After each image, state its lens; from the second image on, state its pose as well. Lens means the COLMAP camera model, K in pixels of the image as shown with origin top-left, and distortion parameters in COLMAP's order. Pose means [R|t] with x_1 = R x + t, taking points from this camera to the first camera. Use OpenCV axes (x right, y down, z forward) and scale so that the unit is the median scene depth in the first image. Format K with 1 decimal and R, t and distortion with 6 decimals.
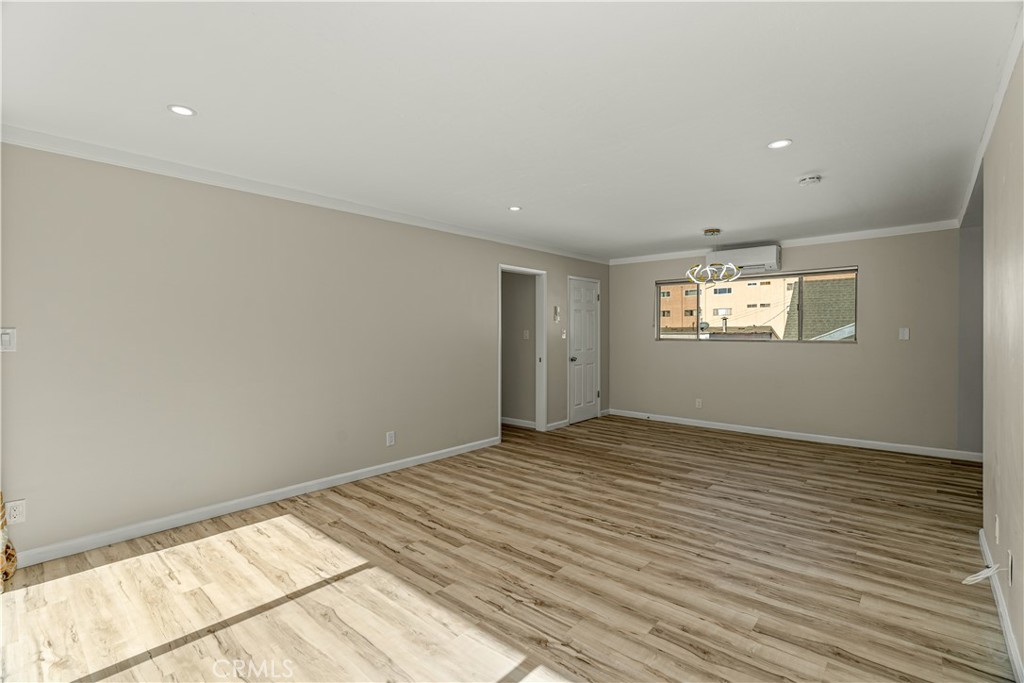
lens RADIAL K [[464.5, 0, 512.1], [0, 464.5, 341.4], [0, 0, 1]] dist [-0.008158, 0.001395]
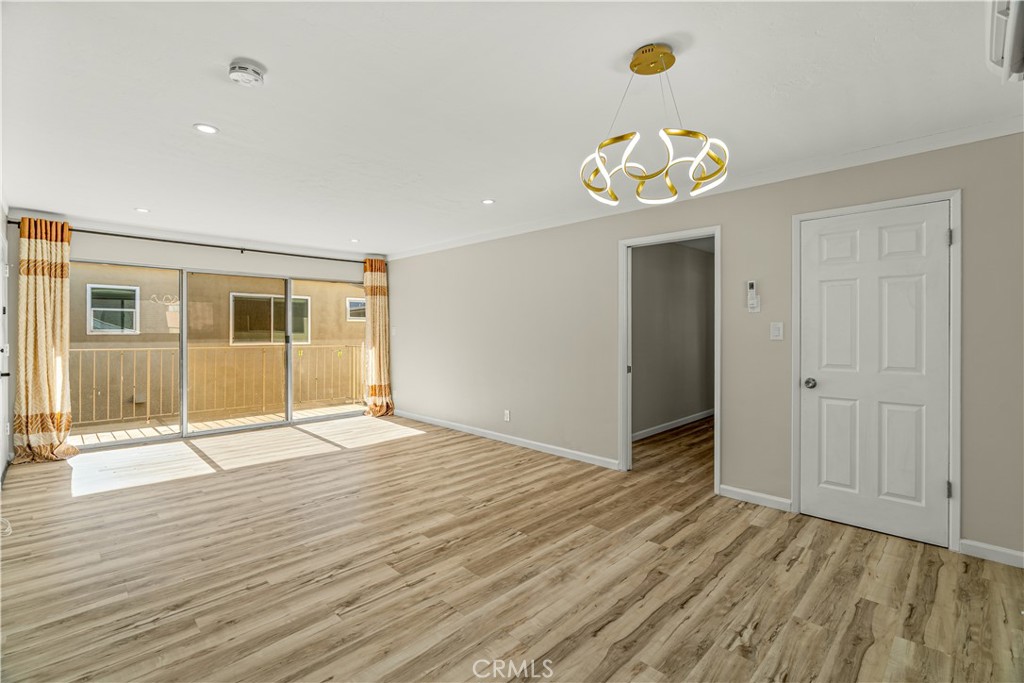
lens RADIAL K [[464.5, 0, 512.6], [0, 464.5, 334.4], [0, 0, 1]] dist [-0.008158, 0.001395]
pose [[-0.056024, 0.015321, -0.998312, 1.229967], [-0.019005, 0.999685, 0.016408, -0.031254], [0.998249, 0.019892, -0.055715, 1.389695]]
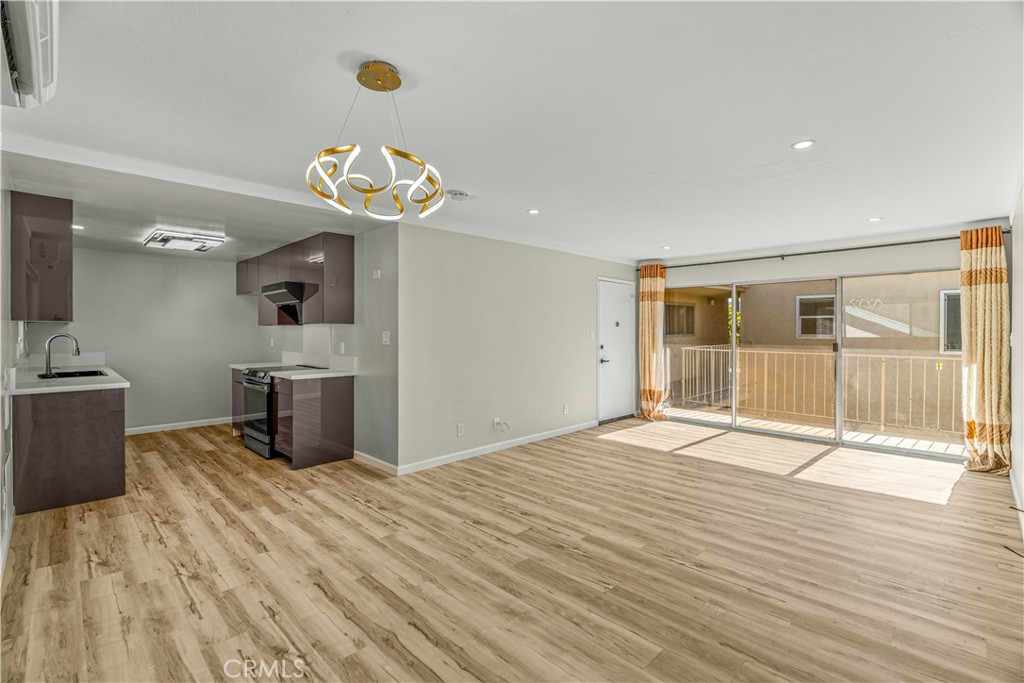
lens RADIAL K [[464.5, 0, 511.1], [0, 464.5, 335.9], [0, 0, 1]] dist [-0.008158, 0.001395]
pose [[-0.997802, 0.004046, 0.066146, 0.458496], [0.005727, 0.999665, 0.025248, -0.051563], [-0.066021, 0.025571, -0.997490, 2.084974]]
